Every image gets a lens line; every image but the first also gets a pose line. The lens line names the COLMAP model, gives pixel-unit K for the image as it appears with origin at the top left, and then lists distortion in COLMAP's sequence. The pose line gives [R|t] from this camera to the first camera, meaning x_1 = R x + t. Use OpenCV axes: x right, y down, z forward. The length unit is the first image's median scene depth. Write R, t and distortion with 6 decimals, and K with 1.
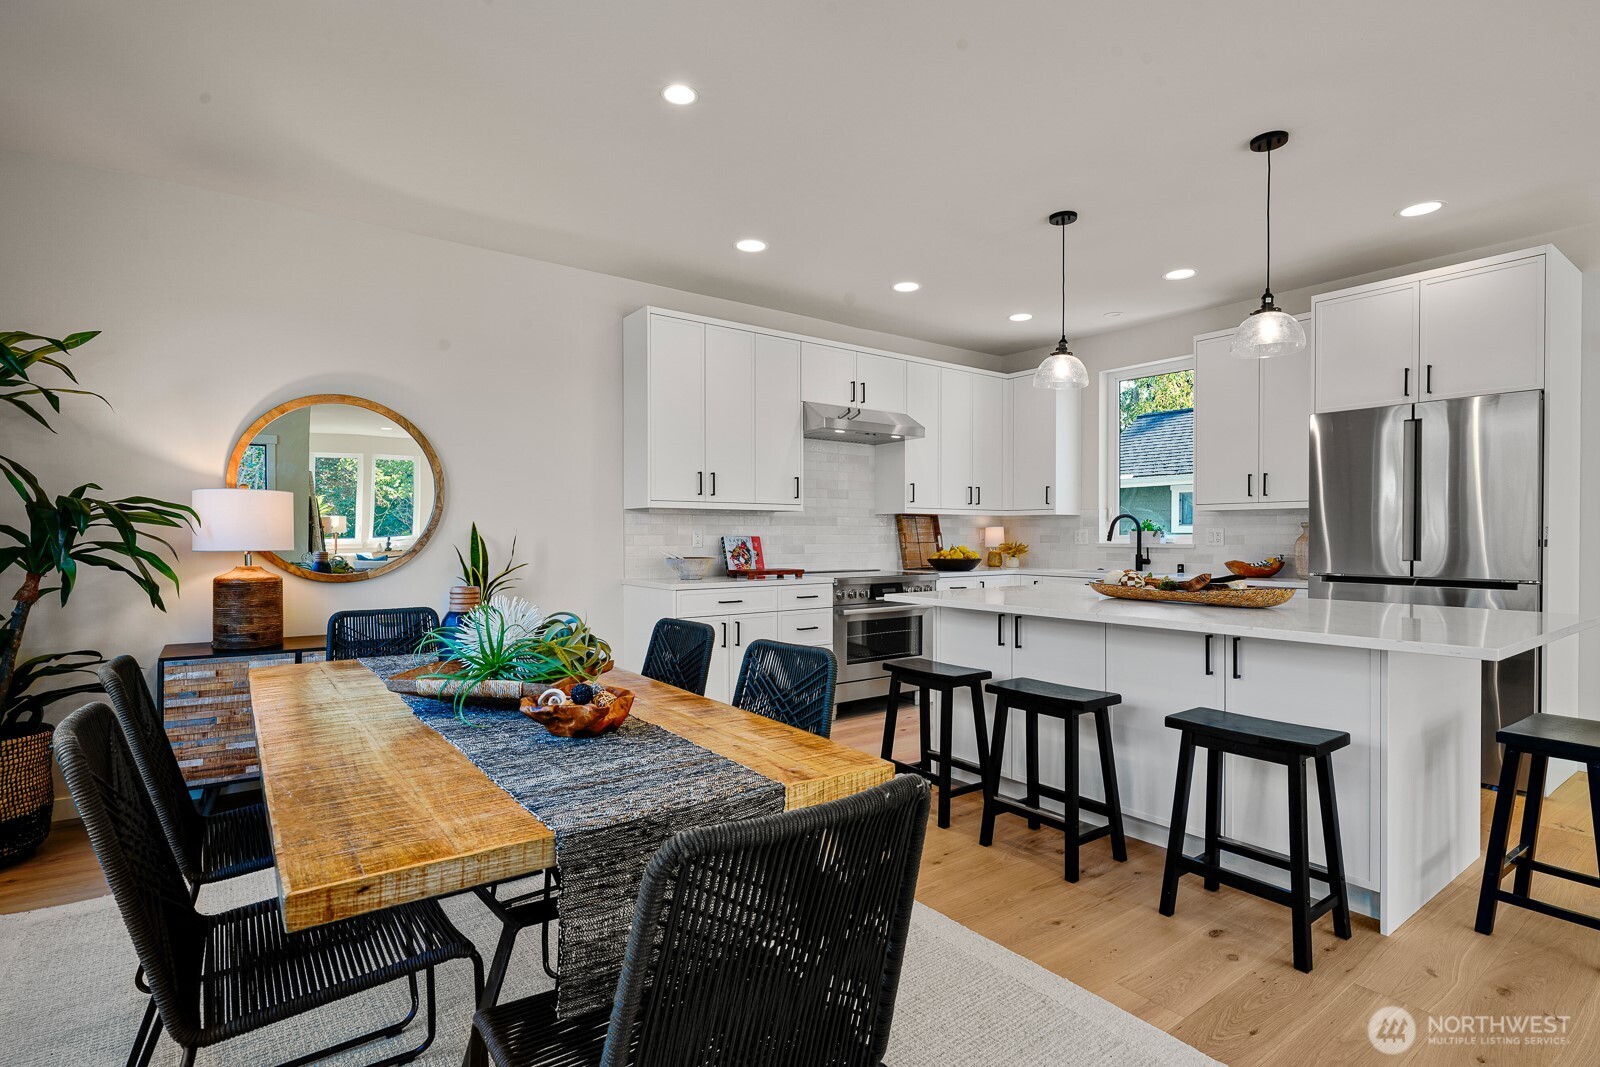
lens RADIAL K [[778.0, 0, 800.0], [0, 778.0, 533.5], [0, 0, 1]] dist [0.000271, -0.000318]
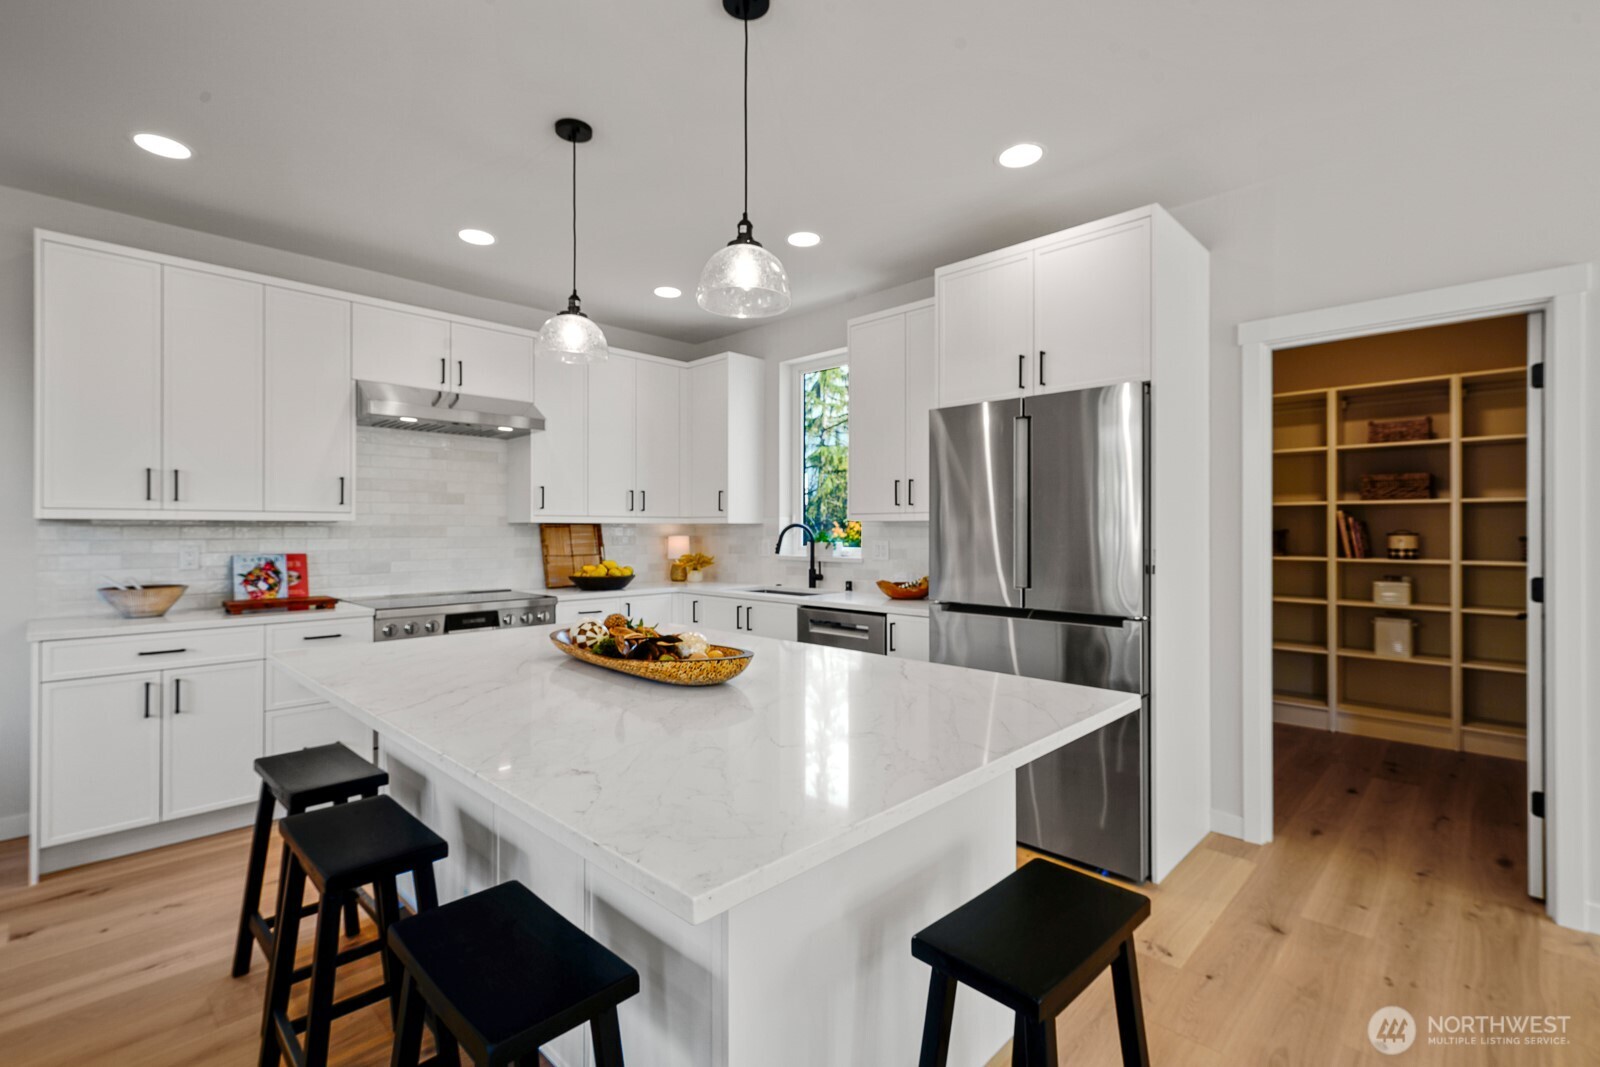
lens RADIAL K [[729.5, 0, 800.3], [0, 729.5, 524.3], [0, 0, 1]] dist [-0.000828, -0.000290]
pose [[0.985495, 0.000970, 0.169702, 0.312124], [0.000053, 0.999982, -0.006020, -0.020740], [-0.169705, 0.005942, 0.985477, 0.207451]]
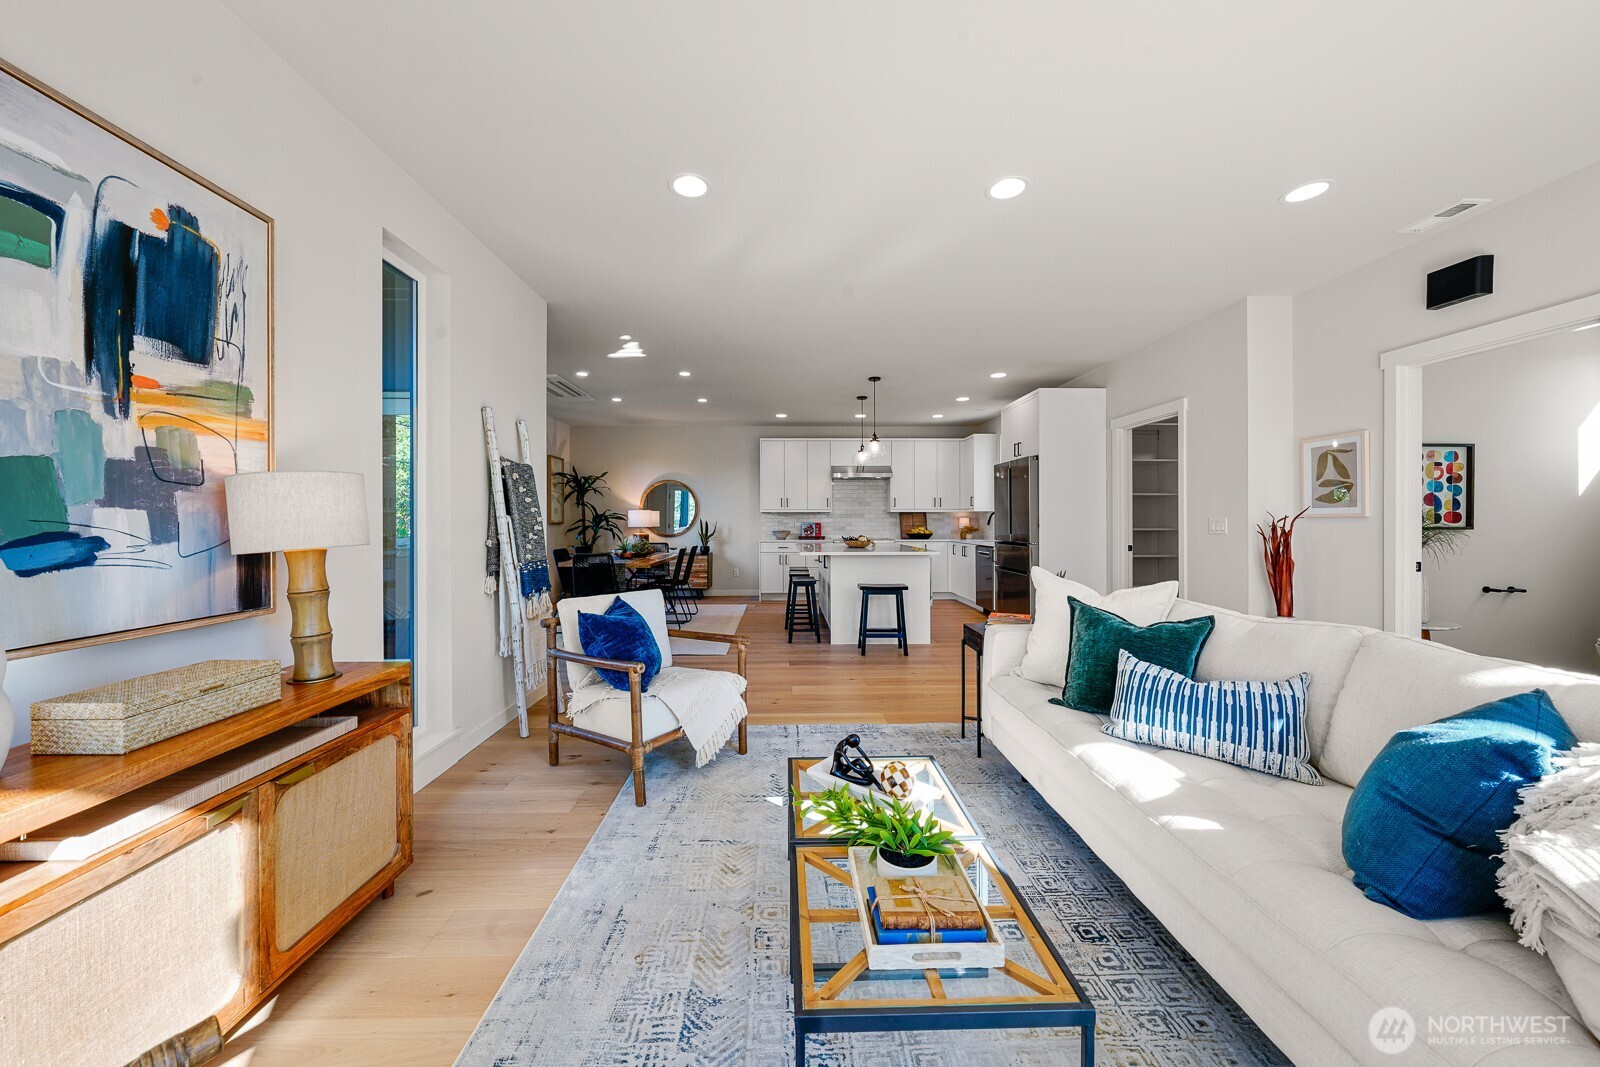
lens RADIAL K [[554.8, 0, 797.5], [0, 554.8, 522.9], [0, 0, 1]] dist [-0.000009, 0.000051]
pose [[0.821532, -0.000666, -0.570162, 0.882351], [0.004016, 0.999981, 0.004619, -0.004161], [0.570149, -0.006085, 0.821519, -0.463475]]
